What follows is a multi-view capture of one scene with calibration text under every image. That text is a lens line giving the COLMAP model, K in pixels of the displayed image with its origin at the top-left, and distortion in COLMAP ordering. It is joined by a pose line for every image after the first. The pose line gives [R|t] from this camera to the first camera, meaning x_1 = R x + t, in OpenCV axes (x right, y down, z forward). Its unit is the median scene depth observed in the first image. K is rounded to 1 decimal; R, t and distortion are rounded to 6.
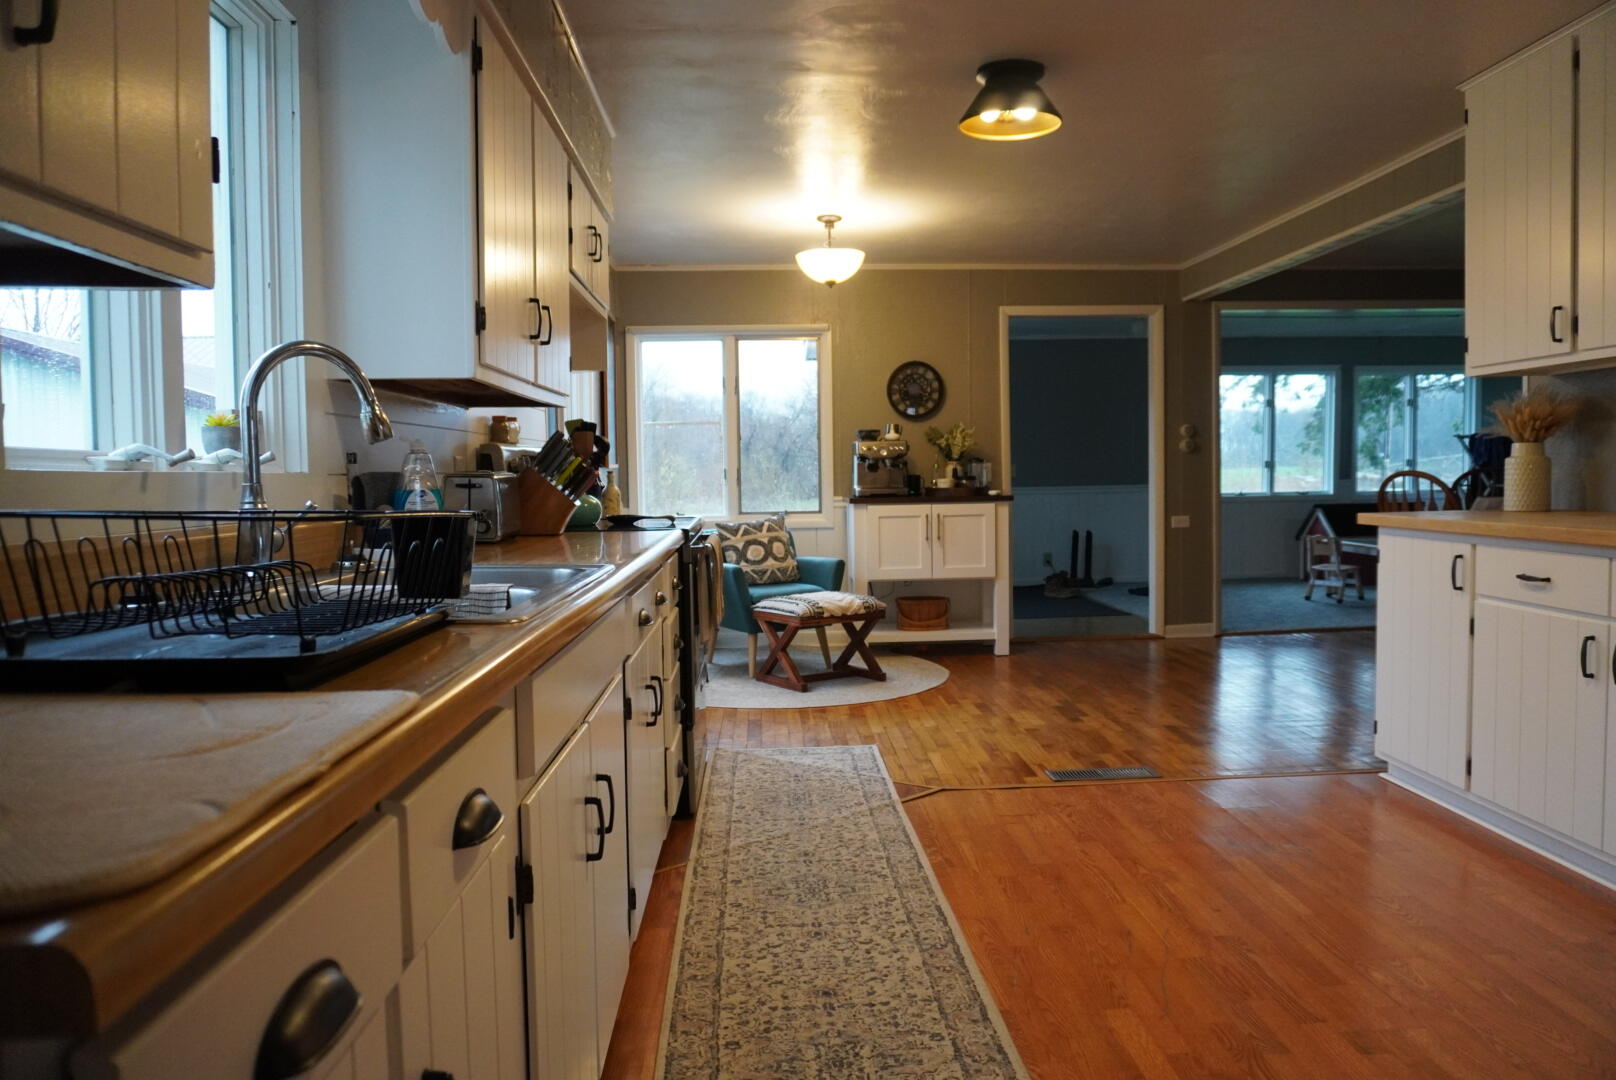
lens RADIAL K [[1092.1, 0, 805.1], [0, 1092.1, 509.0], [0, 0, 1]] dist [-0.067980, 0.001578]
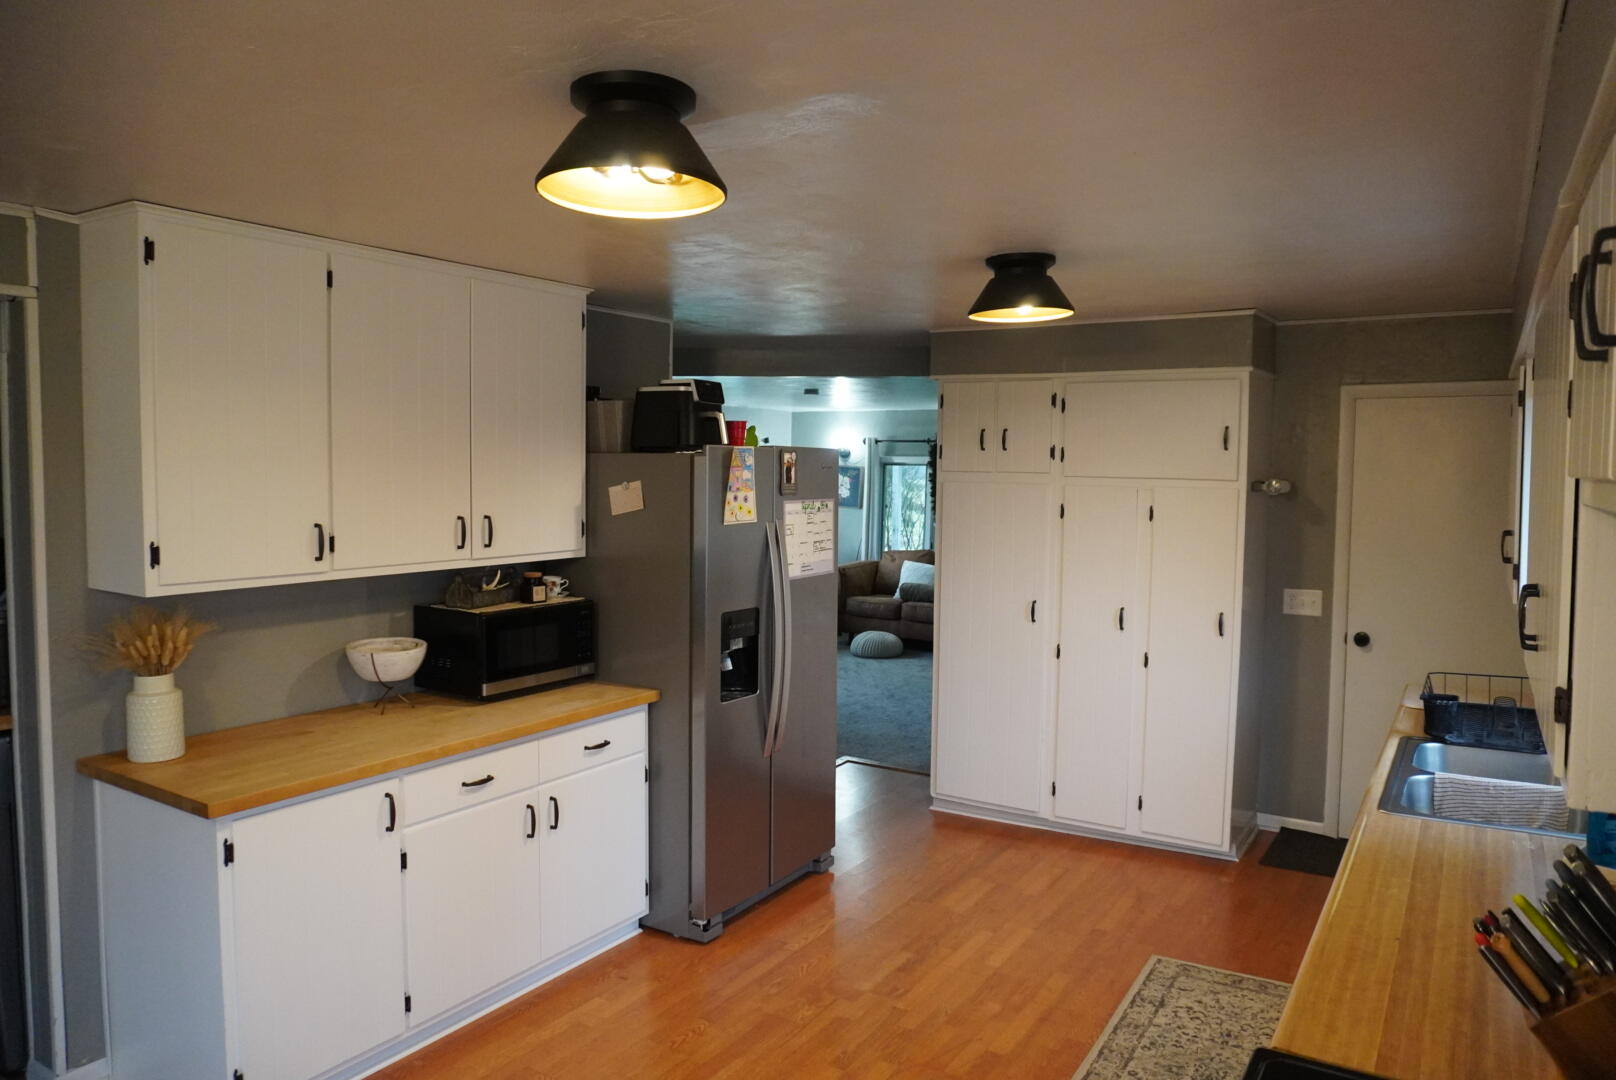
lens RADIAL K [[1092.1, 0, 805.1], [0, 1092.1, 509.0], [0, 0, 1]] dist [-0.067980, 0.001578]
pose [[-0.818850, -0.006490, 0.573971, -0.264091], [0.029053, 0.998186, 0.052735, -0.289523], [-0.573272, 0.059857, -0.817176, 1.830843]]
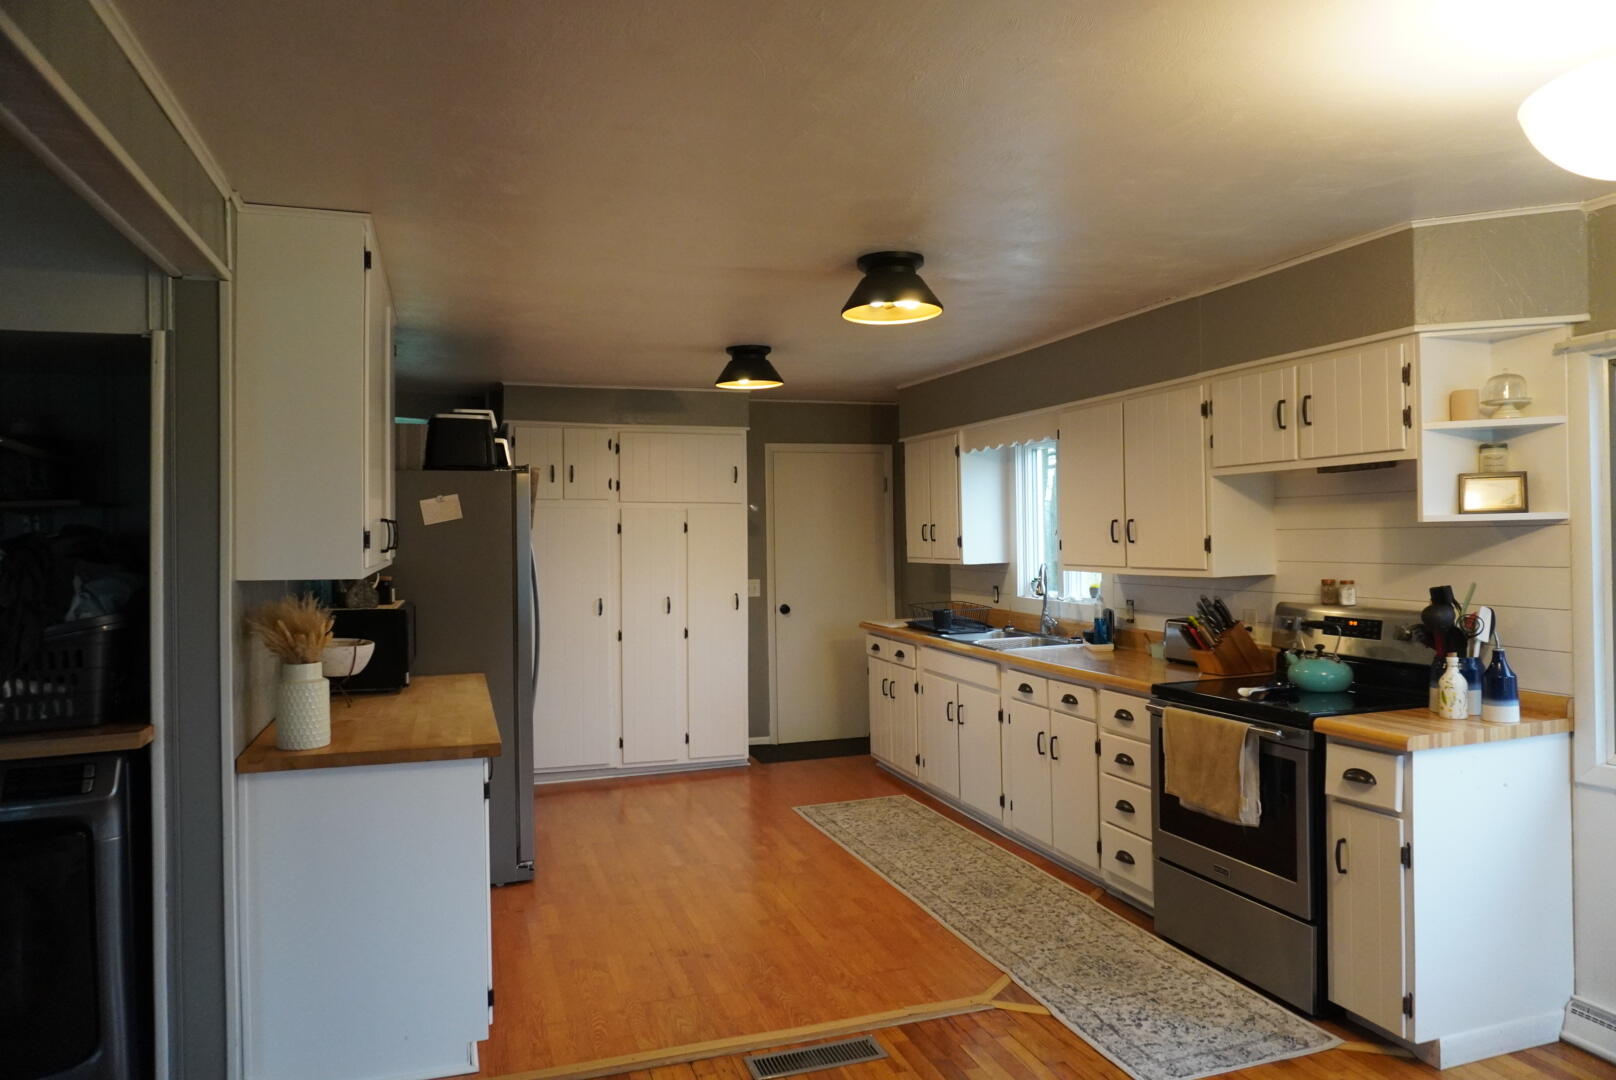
lens RADIAL K [[1092.1, 0, 805.1], [0, 1092.1, 509.0], [0, 0, 1]] dist [-0.067980, 0.001578]
pose [[-0.962131, 0.030030, -0.270928, 0.697446], [0.027250, 0.999530, 0.014016, -0.242355], [0.271222, 0.006103, -0.962498, 2.532152]]
